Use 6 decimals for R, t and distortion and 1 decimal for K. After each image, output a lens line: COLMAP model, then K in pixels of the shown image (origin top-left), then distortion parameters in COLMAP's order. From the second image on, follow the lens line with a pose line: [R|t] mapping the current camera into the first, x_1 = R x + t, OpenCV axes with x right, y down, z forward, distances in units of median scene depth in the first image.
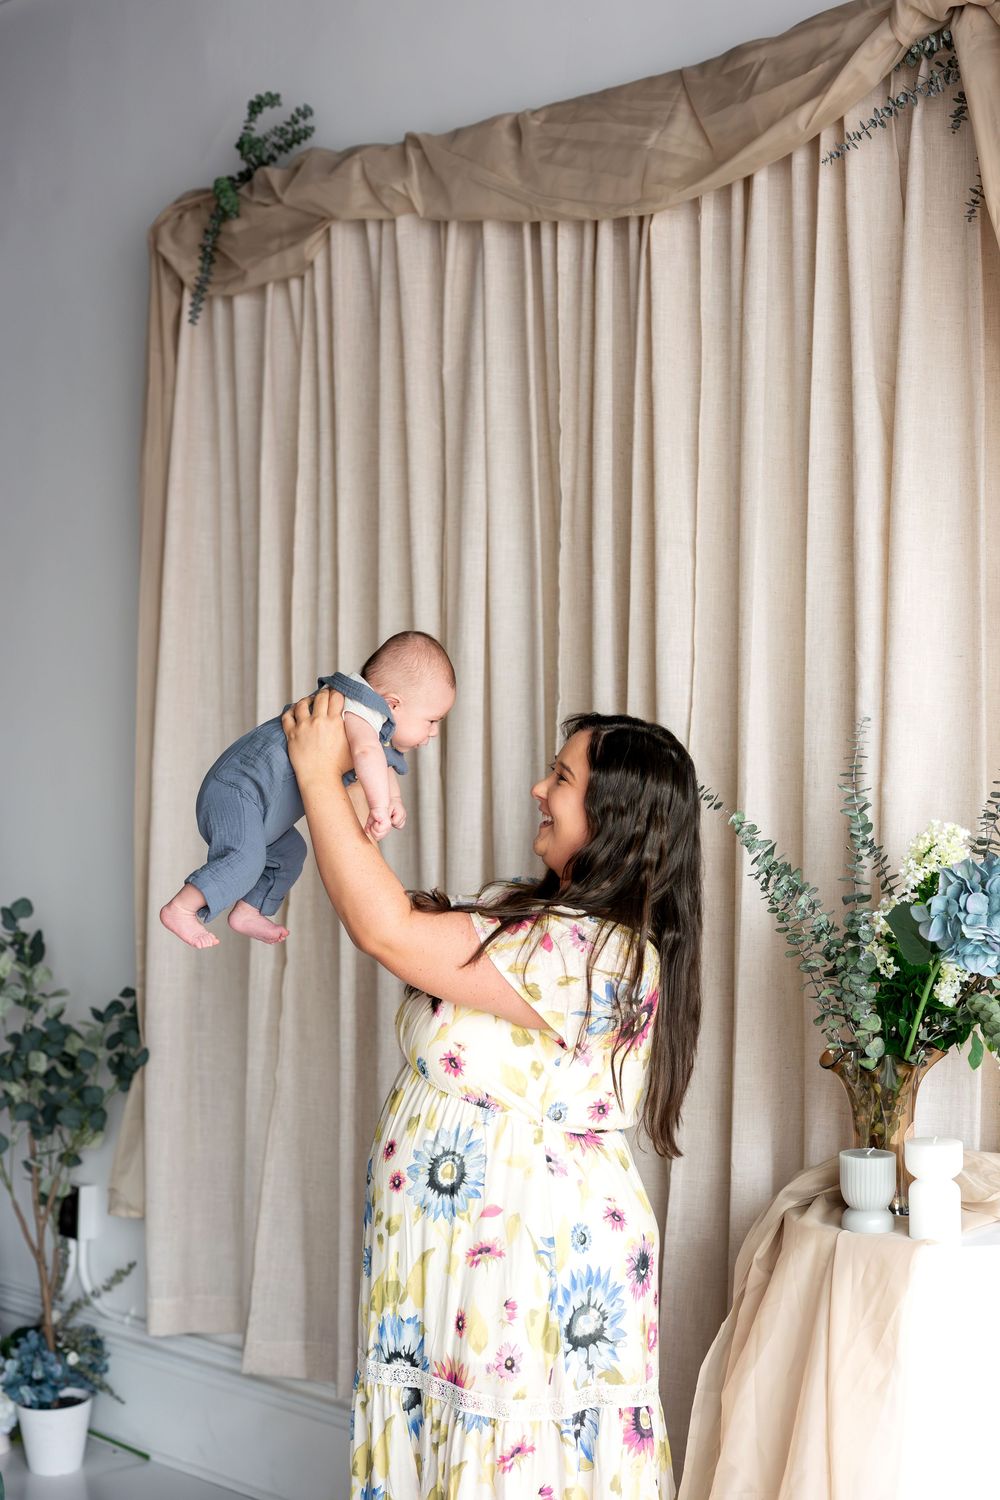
lens RADIAL K [[2275.5, 0, 481.4], [0, 2275.5, 772.2], [0, 0, 1]] dist [-0.009545, 0.019674]
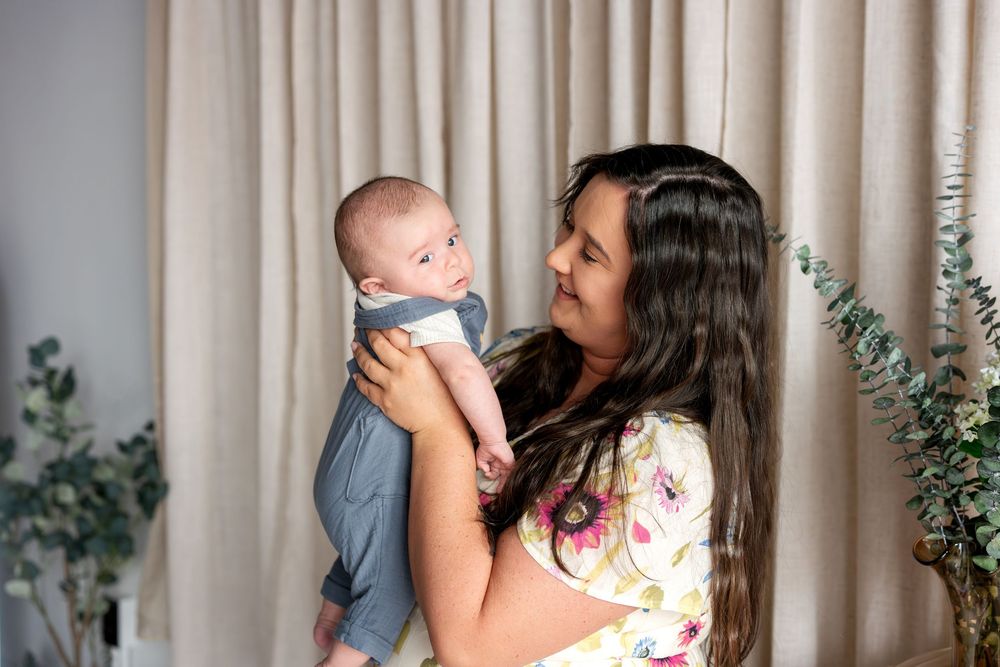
lens RADIAL K [[1501.6, 0, 498.0], [0, 1501.6, 333.8], [0, 0, 1]] dist [-0.013463, 0.076505]
pose [[0.999892, -0.010943, 0.009860, -0.002593], [0.010205, 0.997348, 0.072057, 0.007667], [-0.010622, -0.071948, 0.997352, 0.386552]]
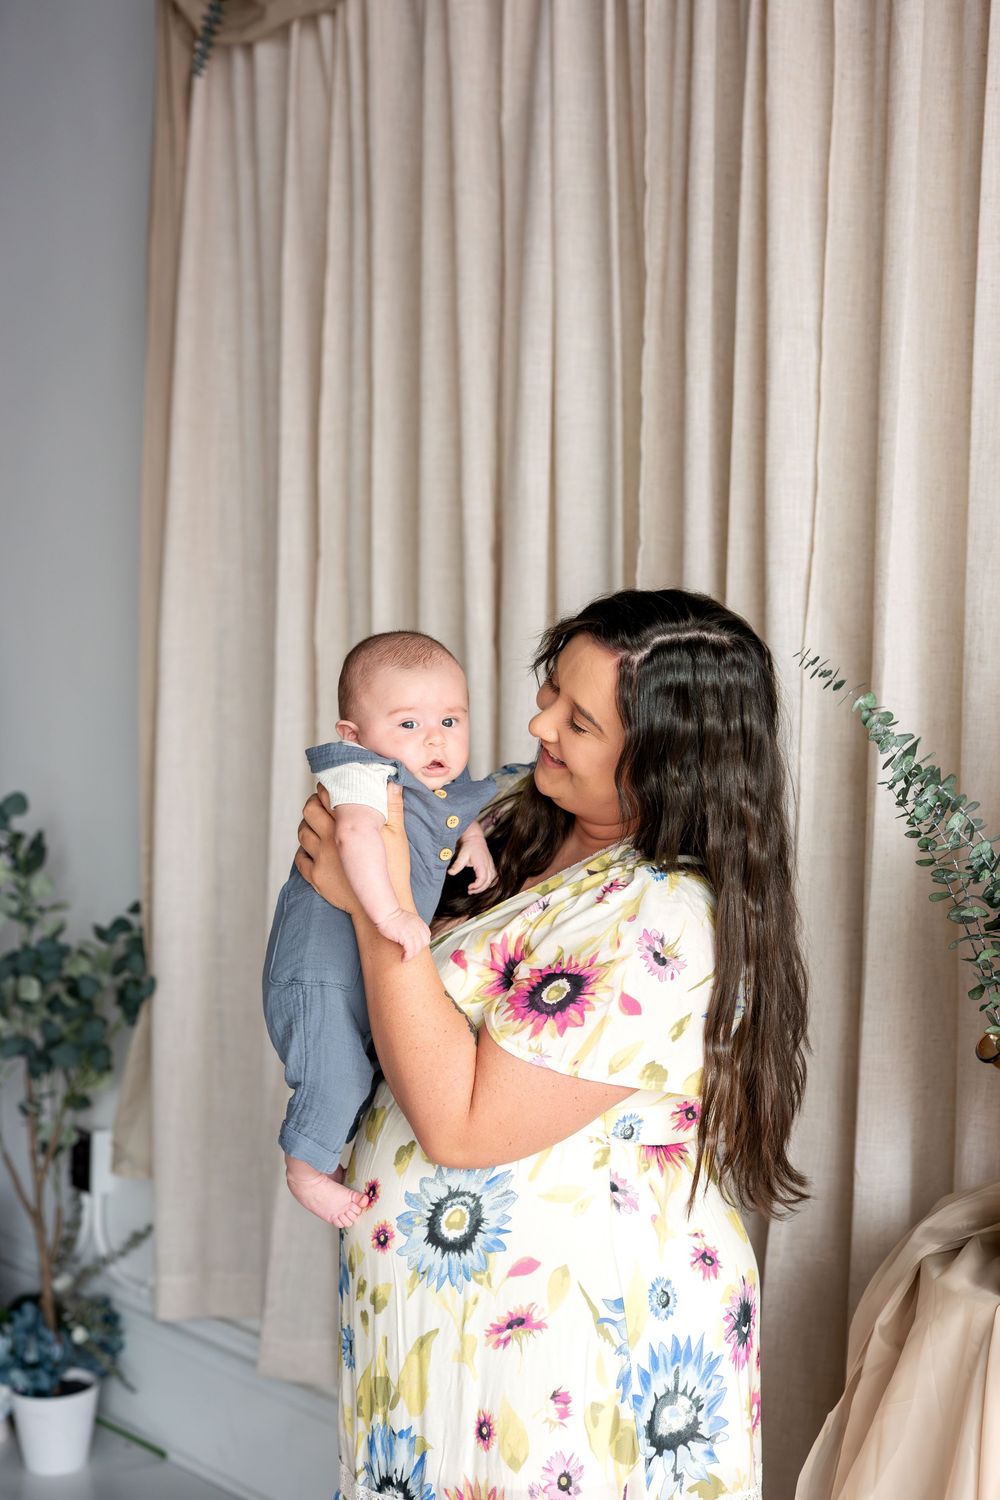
lens RADIAL K [[2239.8, 0, 453.9], [0, 2239.8, 772.2], [0, 0, 1]] dist [-0.017538, 0.087938]
pose [[0.995873, 0.012984, -0.089822, 0.040219], [-0.008496, 0.998705, 0.050164, 0.006734], [0.090357, -0.049193, 0.994694, 0.247748]]
